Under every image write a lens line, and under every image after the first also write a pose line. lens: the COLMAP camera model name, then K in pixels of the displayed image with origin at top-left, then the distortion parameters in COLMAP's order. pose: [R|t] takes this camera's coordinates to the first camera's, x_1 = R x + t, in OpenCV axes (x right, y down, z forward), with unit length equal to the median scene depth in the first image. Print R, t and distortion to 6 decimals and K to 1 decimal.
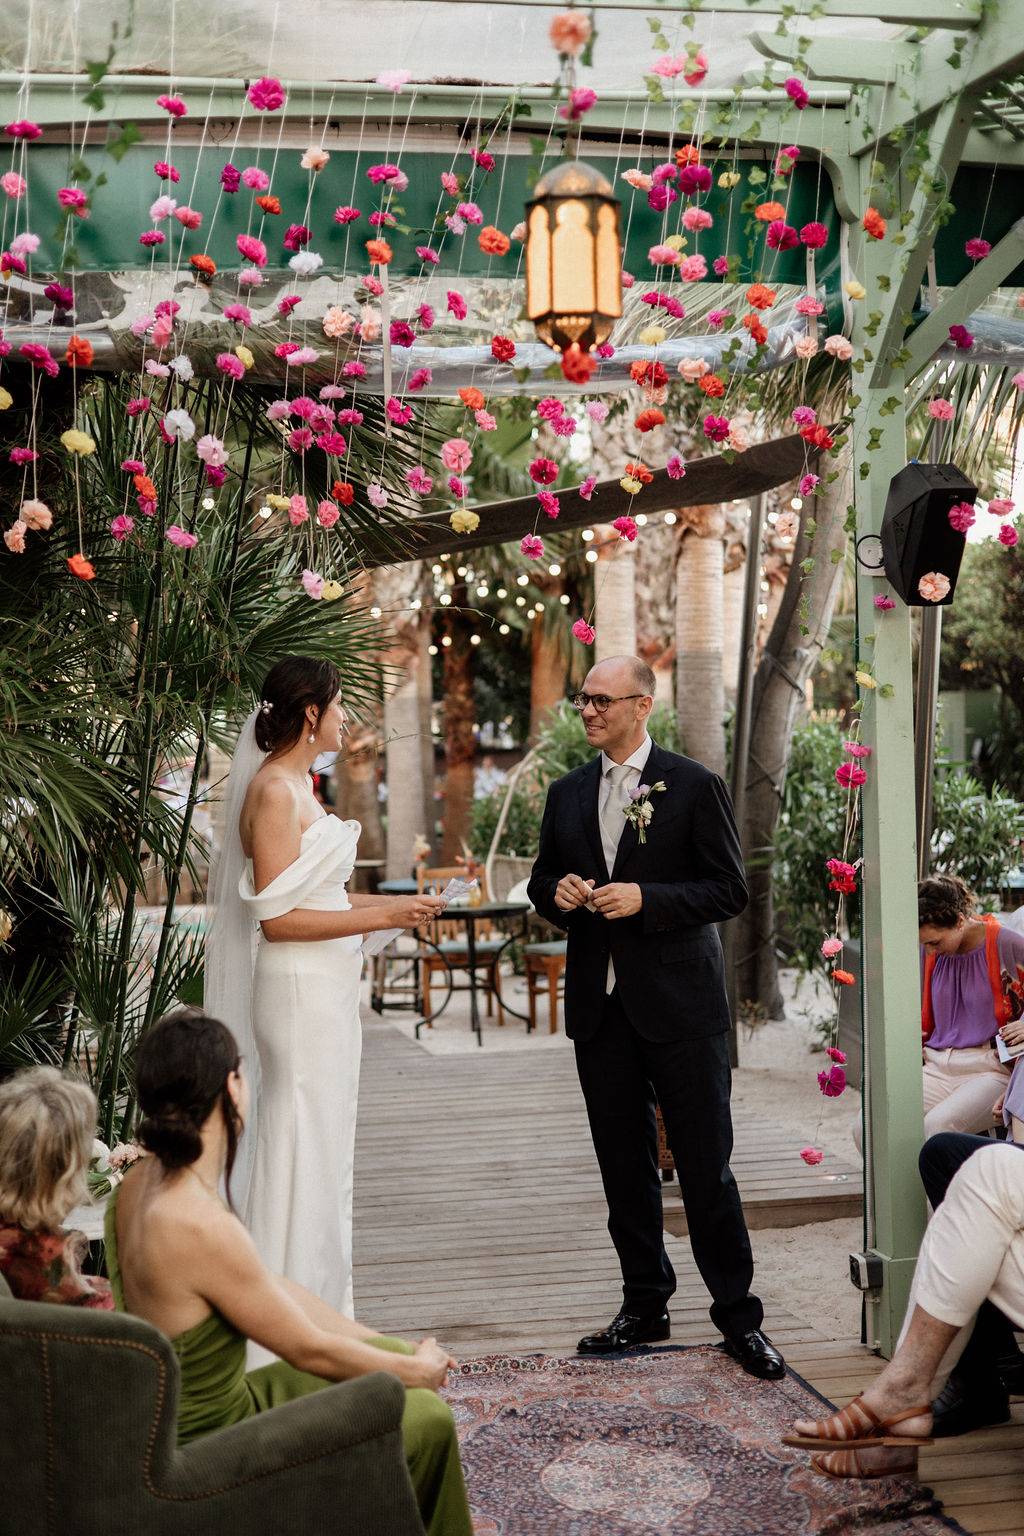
lens RADIAL K [[2251.7, 0, 512.0], [0, 2251.7, 768.0], [0, 0, 1]] dist [-0.050415, 0.109942]
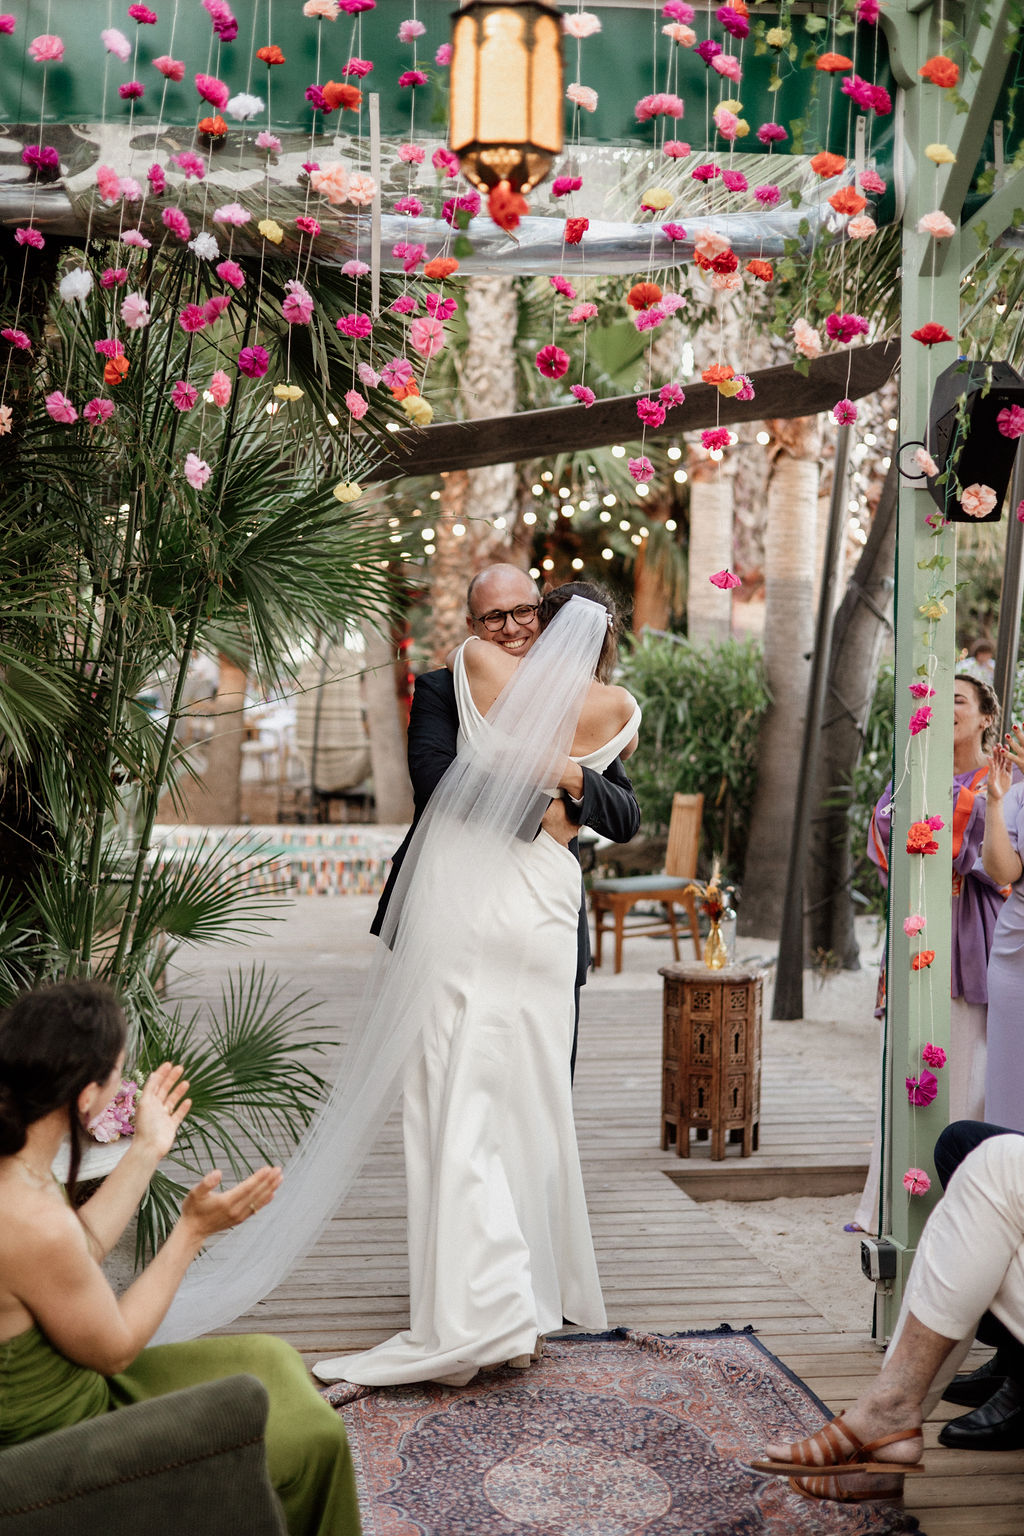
lens RADIAL K [[2266.5, 0, 512.0], [0, 2266.5, 768.0], [0, 0, 1]] dist [0.018176, -0.194913]
pose [[0.997911, 0.035991, -0.053644, 0.052889], [-0.034291, 0.998890, 0.032280, 0.002170], [0.054747, -0.030374, 0.998038, 0.088737]]
